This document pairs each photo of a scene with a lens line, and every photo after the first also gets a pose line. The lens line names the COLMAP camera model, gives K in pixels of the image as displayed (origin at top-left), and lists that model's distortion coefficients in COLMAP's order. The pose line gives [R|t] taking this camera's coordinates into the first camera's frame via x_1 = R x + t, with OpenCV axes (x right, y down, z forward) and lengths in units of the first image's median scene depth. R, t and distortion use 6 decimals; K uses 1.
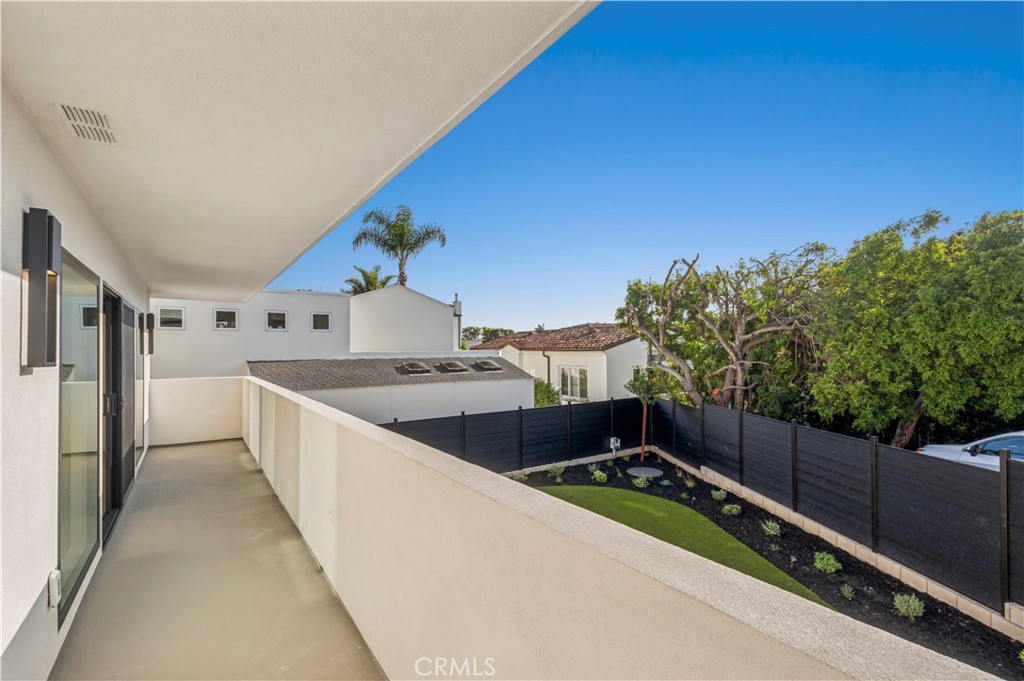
lens RADIAL K [[475.0, 0, 514.2], [0, 475.0, 345.1], [0, 0, 1]] dist [0.002075, 0.000151]
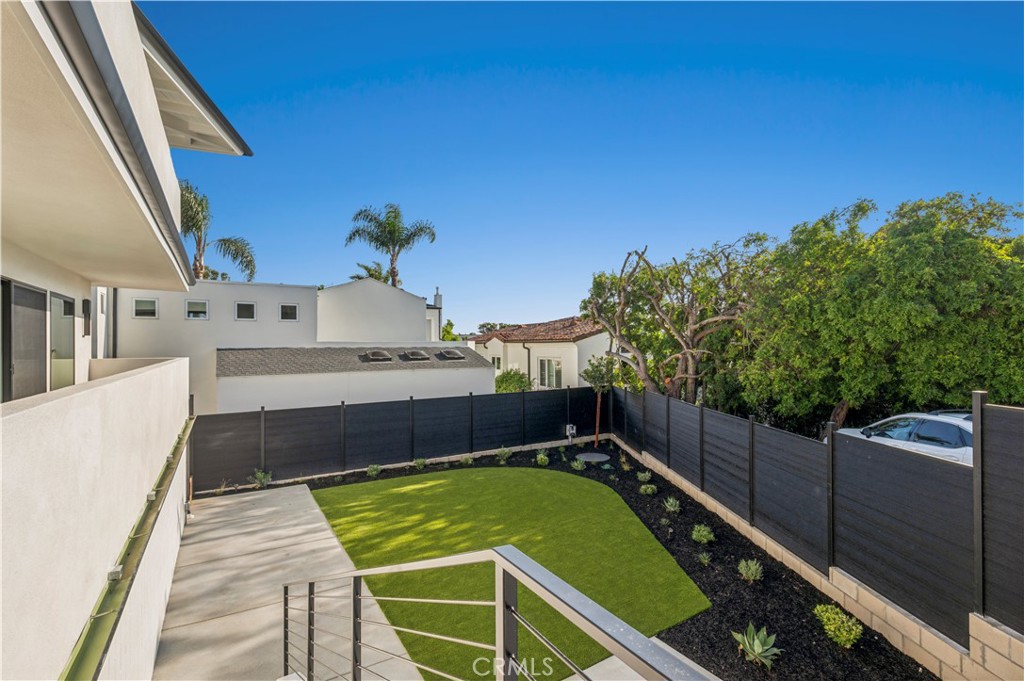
lens RADIAL K [[474.7, 0, 513.8], [0, 474.7, 339.7], [0, 0, 1]] dist [0.003277, -0.000229]
pose [[0.998764, 0.000896, -0.049696, 0.151583], [-0.001108, 0.999990, -0.004241, 0.016258], [0.049691, 0.004291, 0.998755, -0.037987]]
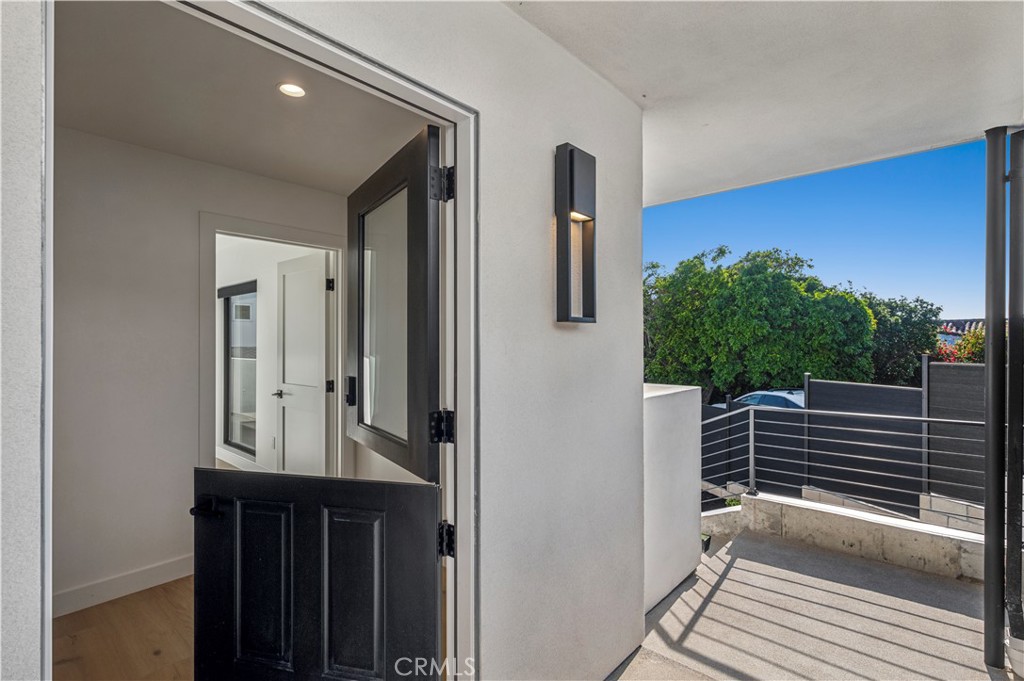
lens RADIAL K [[479.4, 0, 513.7], [0, 479.4, 342.8], [0, 0, 1]] dist [-0.003333, -0.000405]
pose [[0.971270, 0.008231, 0.237838, -0.065560], [-0.009368, 0.999949, 0.003652, 0.010704], [-0.237796, -0.005775, 0.971298, -0.213479]]
